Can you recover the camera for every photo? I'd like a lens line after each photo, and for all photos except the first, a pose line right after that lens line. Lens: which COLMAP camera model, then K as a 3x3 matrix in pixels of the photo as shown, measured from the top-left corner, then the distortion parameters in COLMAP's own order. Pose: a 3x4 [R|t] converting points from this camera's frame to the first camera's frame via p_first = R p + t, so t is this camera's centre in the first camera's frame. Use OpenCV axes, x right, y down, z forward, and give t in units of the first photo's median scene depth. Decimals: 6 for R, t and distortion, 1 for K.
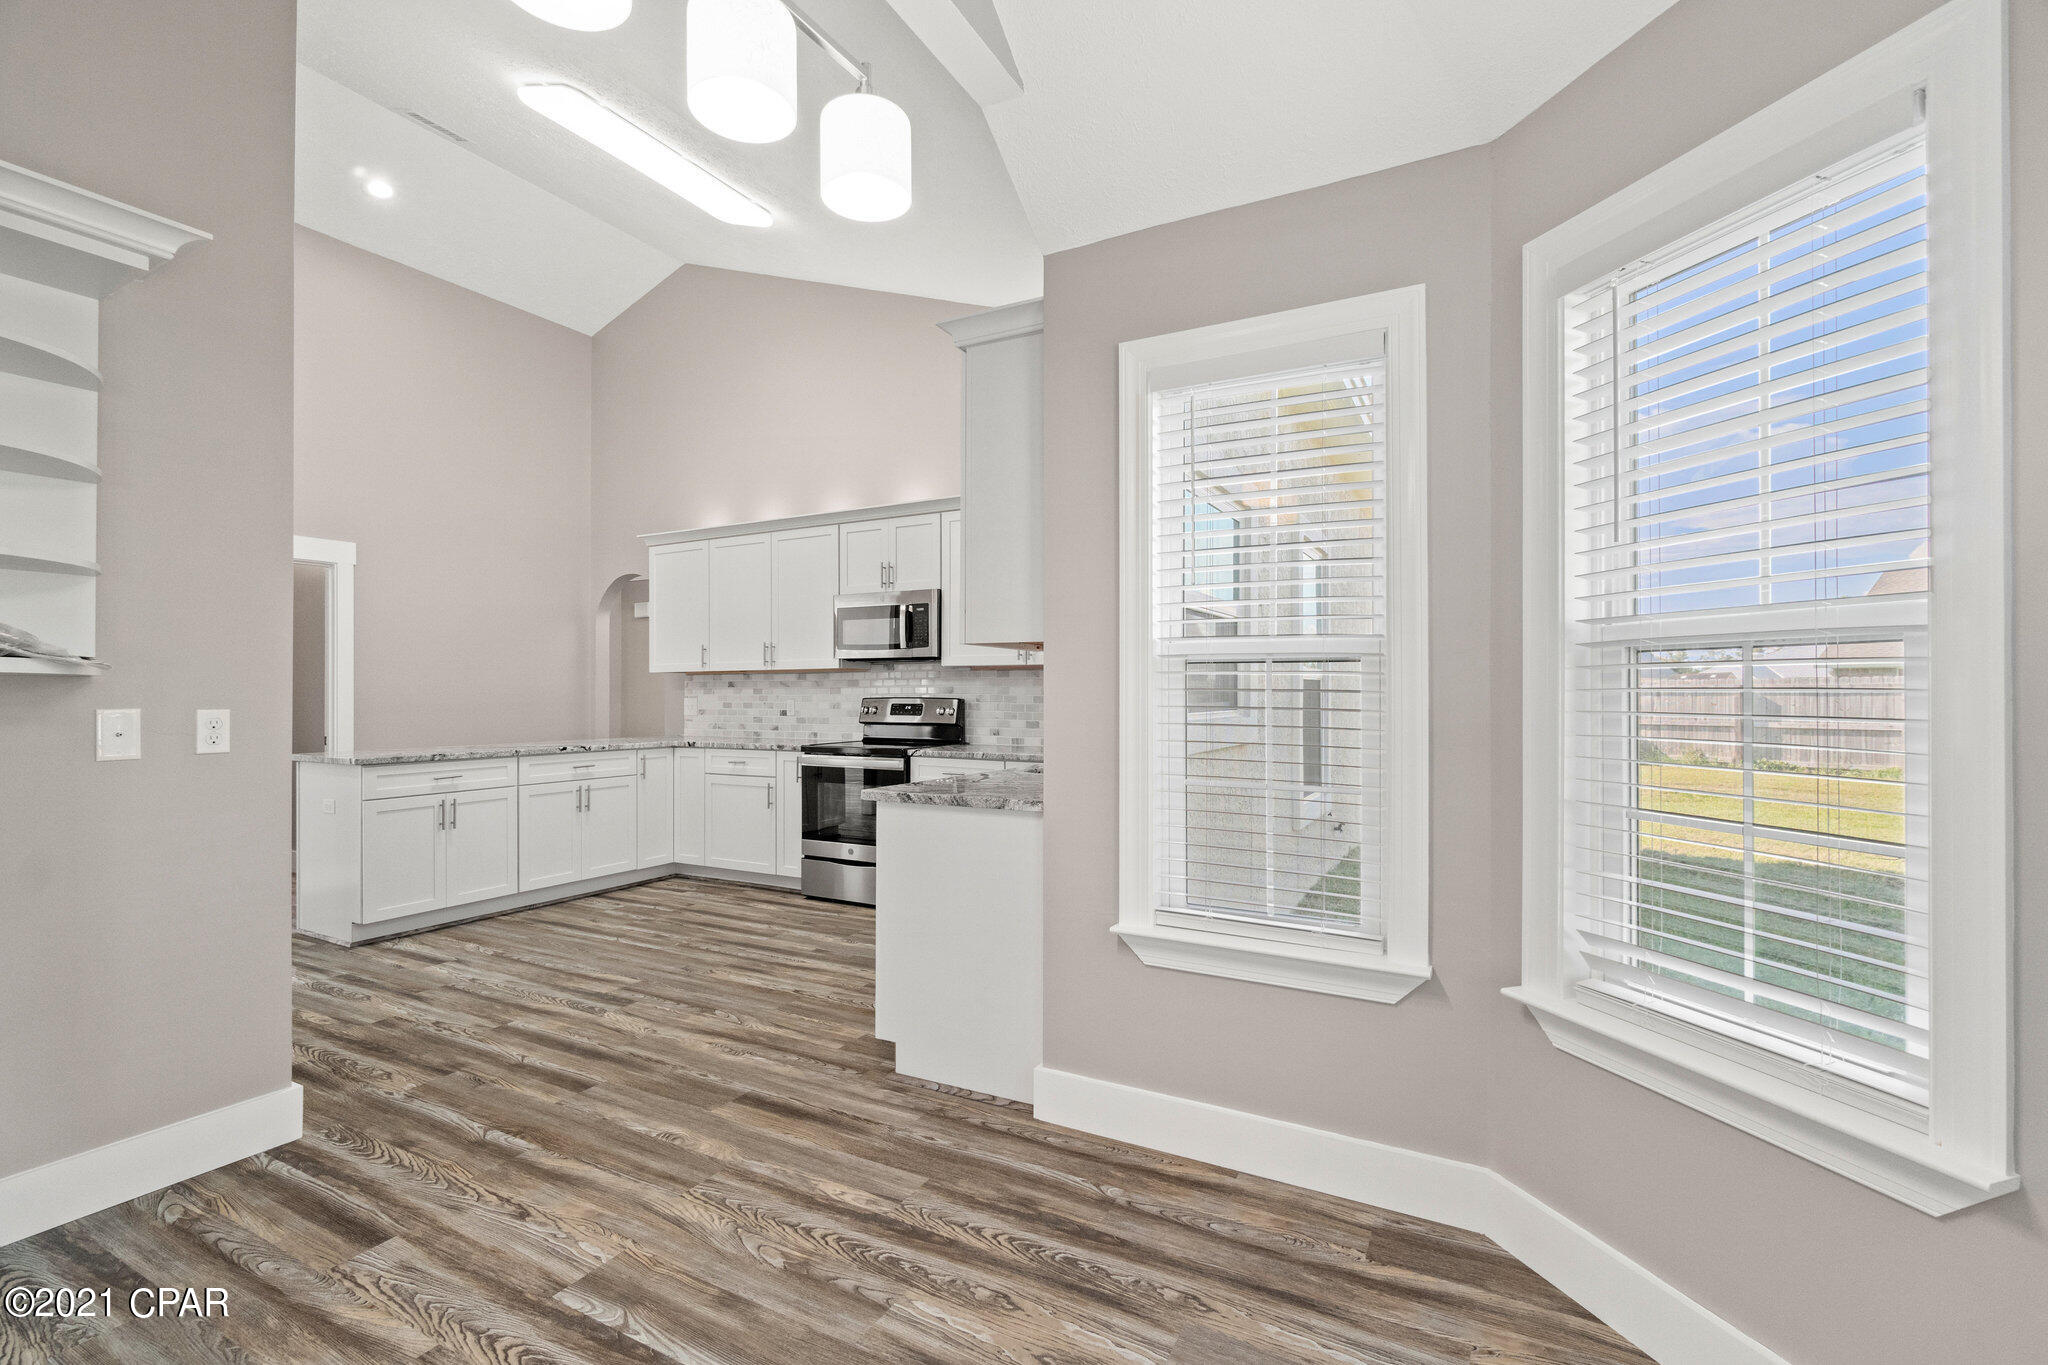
lens RADIAL K [[892.1, 0, 1024.0], [0, 892.1, 682.5], [0, 0, 1]] dist [-0.000084, 0.000277]
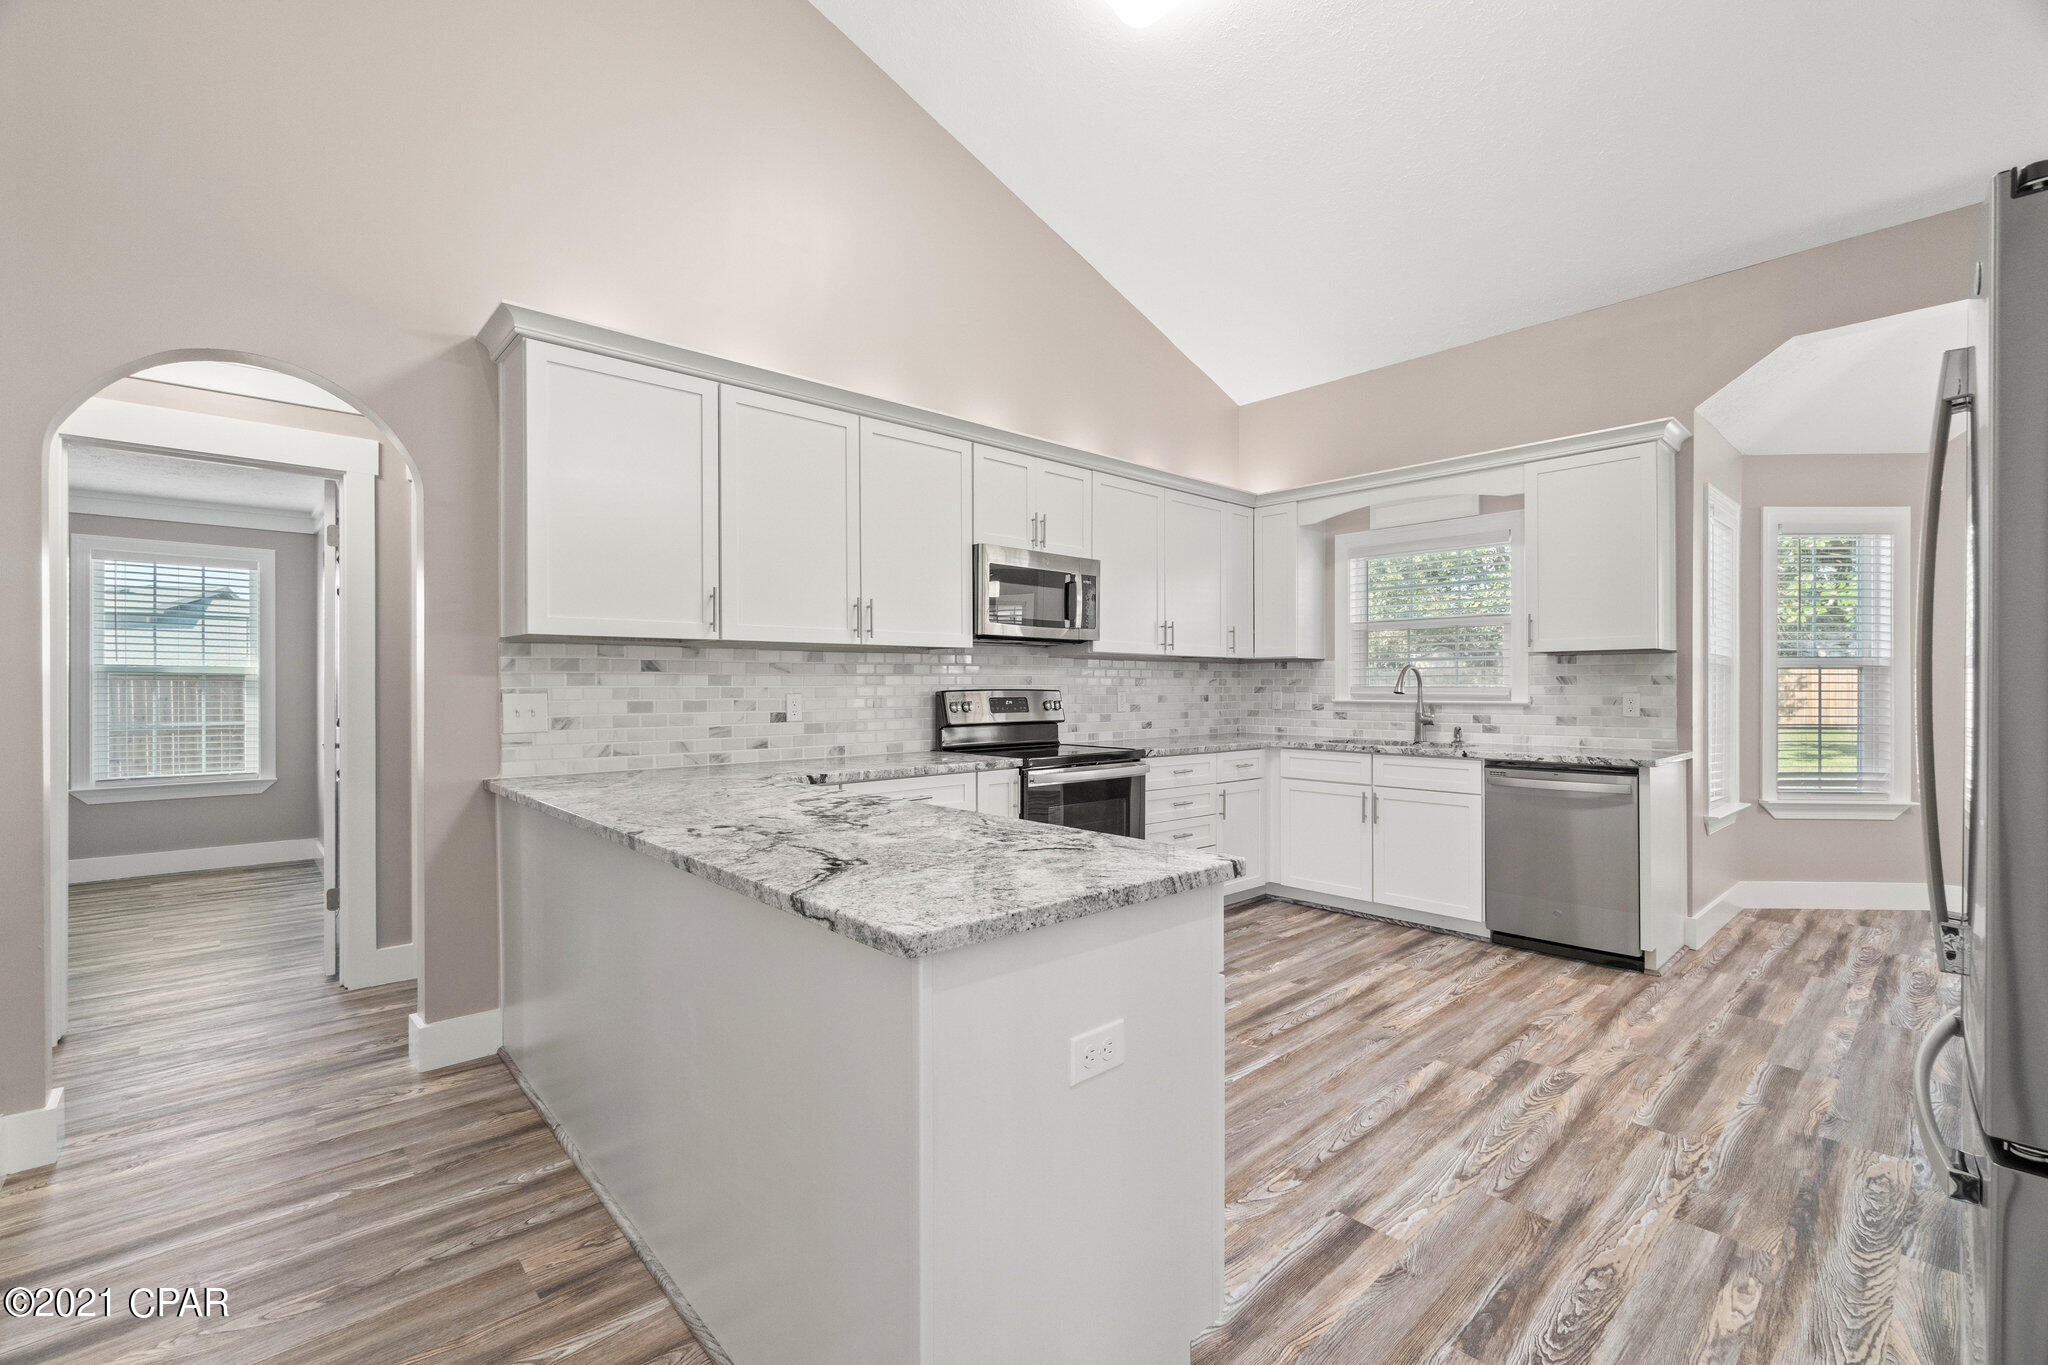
lens RADIAL K [[878.5, 0, 1030.0], [0, 878.5, 687.0], [0, 0, 1]] dist [-0.003092, 0.000643]
pose [[0.329823, 0.000517, 0.944043, -1.060125], [-0.010300, 0.999942, 0.003051, 0.015337], [-0.943987, -0.010730, 0.329809, 0.920174]]
